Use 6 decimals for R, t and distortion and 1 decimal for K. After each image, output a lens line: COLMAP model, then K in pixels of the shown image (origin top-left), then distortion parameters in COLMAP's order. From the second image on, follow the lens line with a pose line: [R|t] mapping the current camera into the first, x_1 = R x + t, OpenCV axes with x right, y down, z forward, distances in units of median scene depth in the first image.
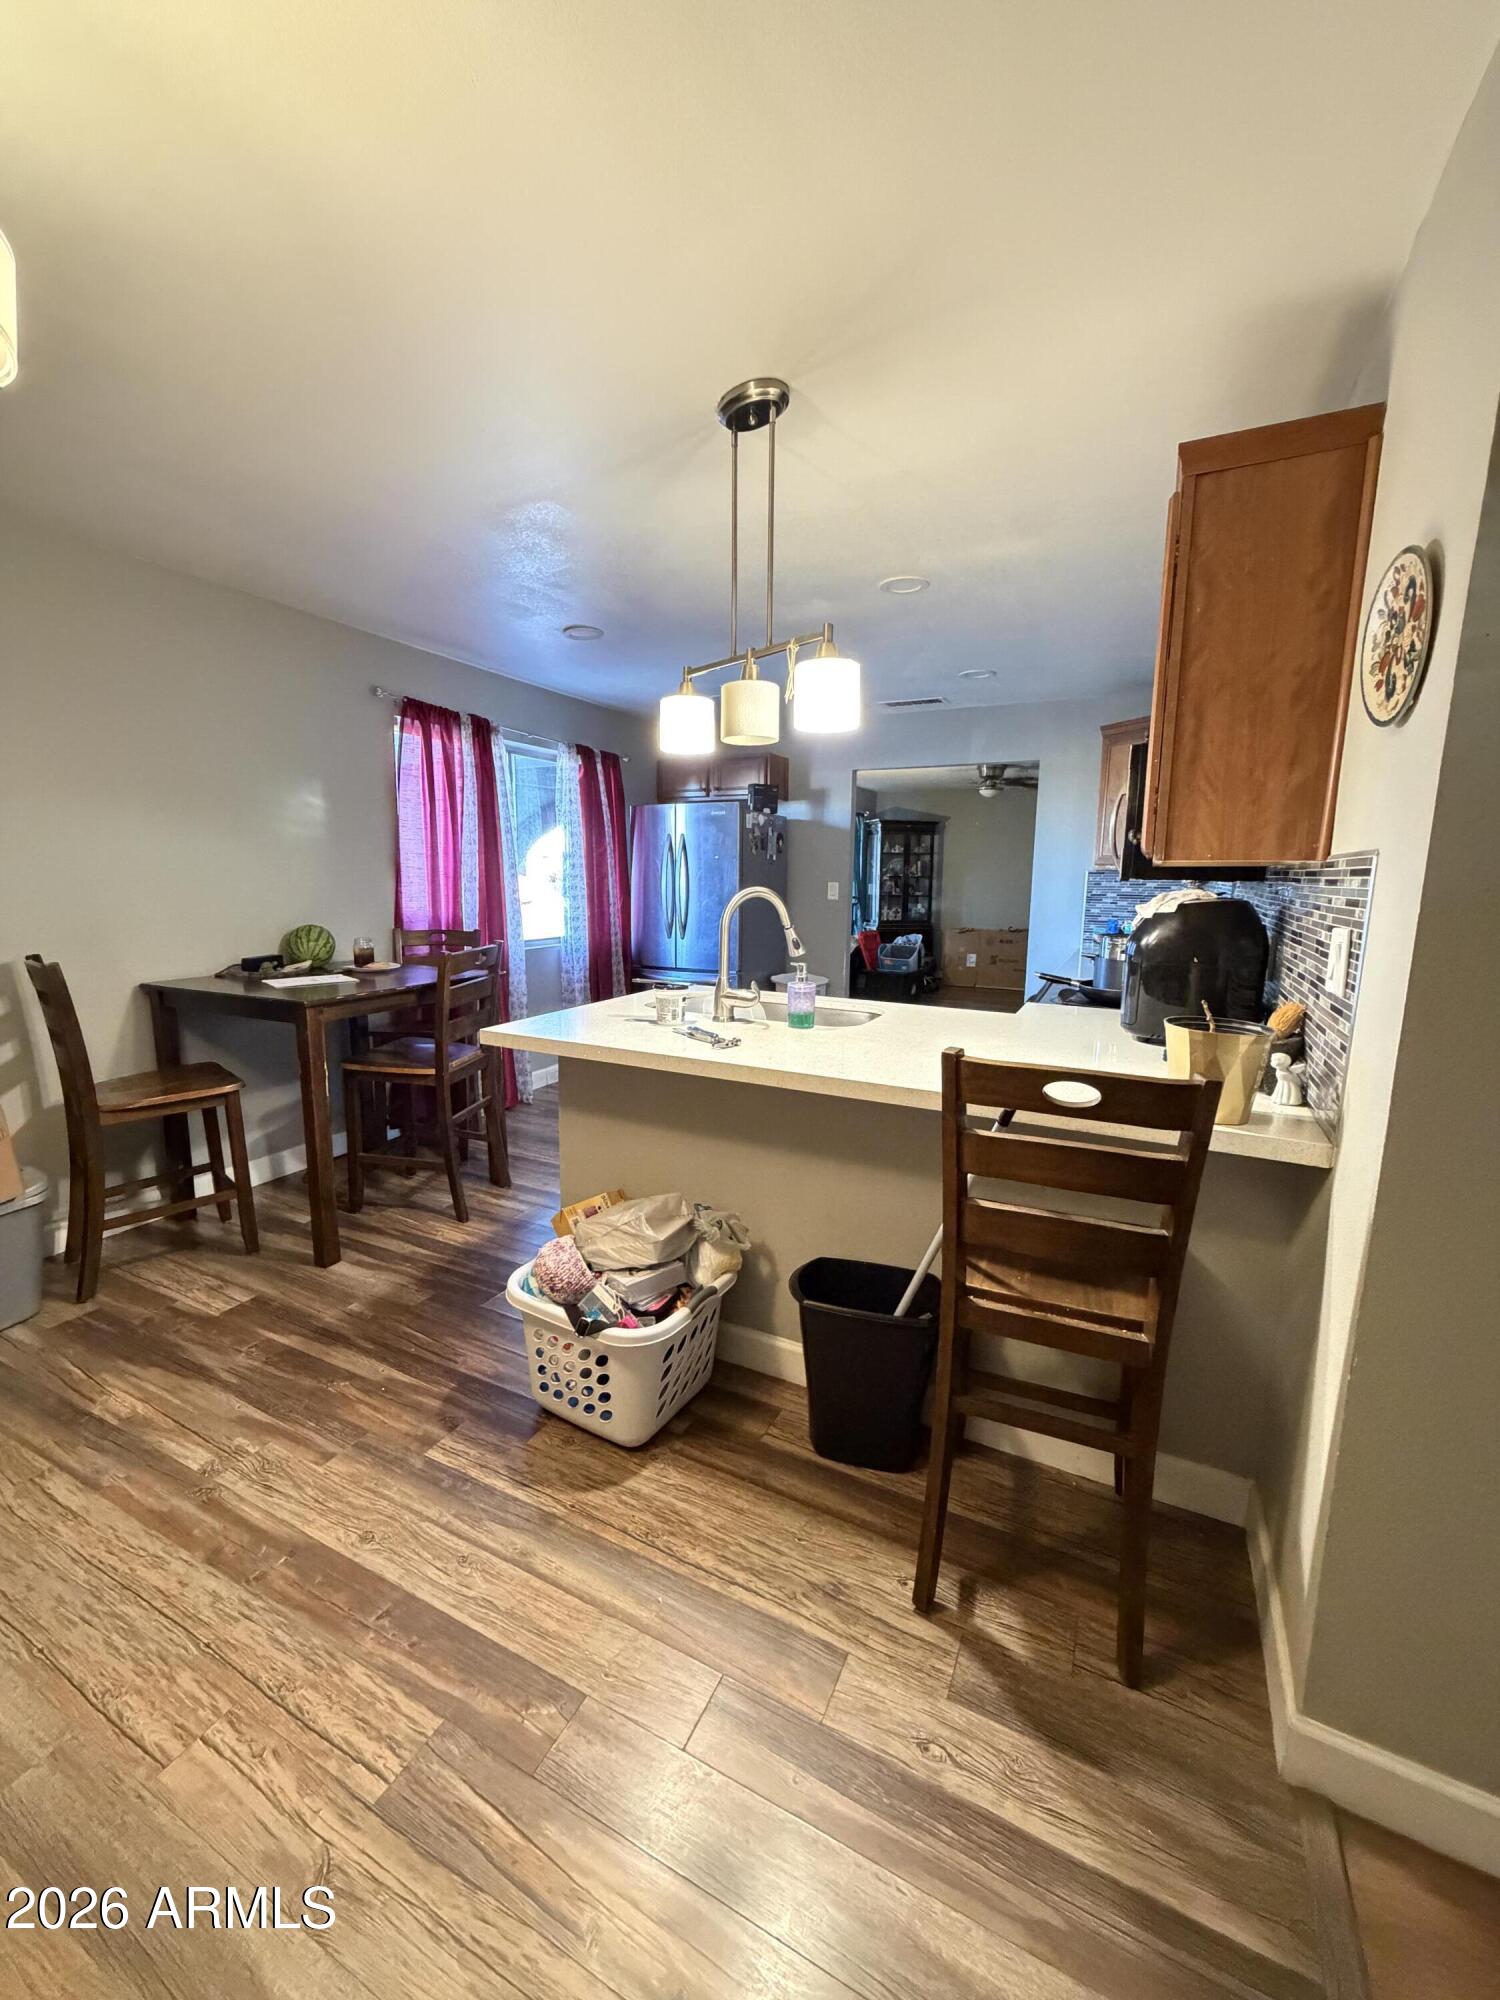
lens RADIAL K [[795.9, 0, 746.5], [0, 795.9, 997.0], [0, 0, 1]] dist [0.001205, 0.000217]
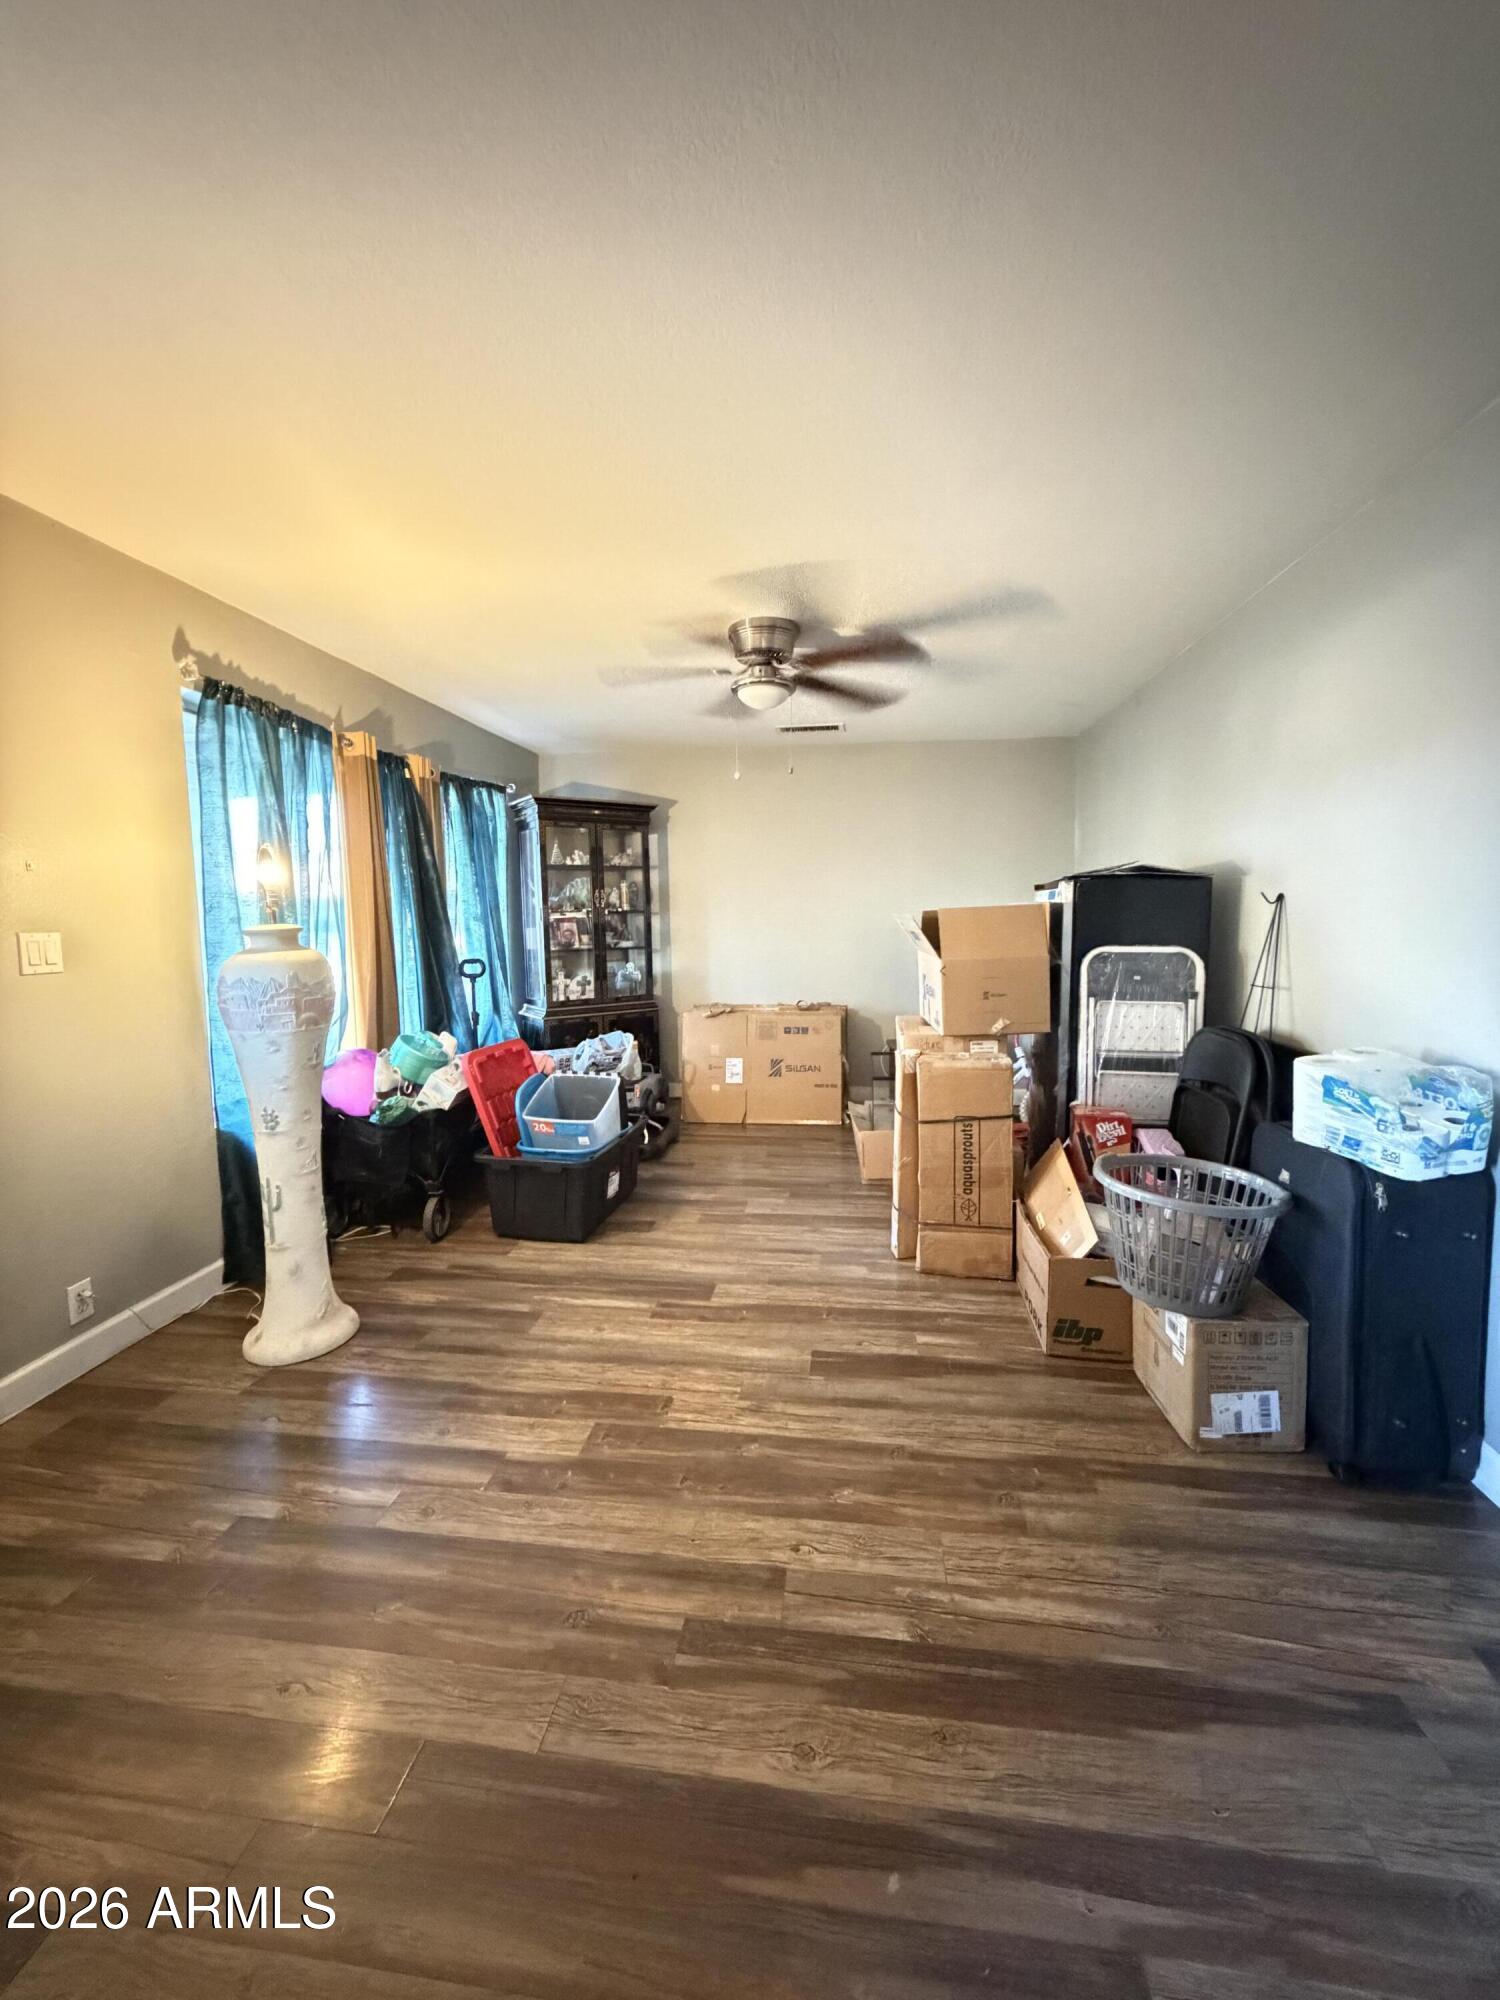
lens RADIAL K [[795.9, 0, 753.3], [0, 795.9, 985.4], [0, 0, 1]] dist [0.001205, 0.000217]
pose [[0.944377, -0.051858, 0.324750, 0.499488], [0.070682, 0.996418, -0.046428, -0.292491], [-0.321179, 0.066799, 0.944660, 1.947336]]
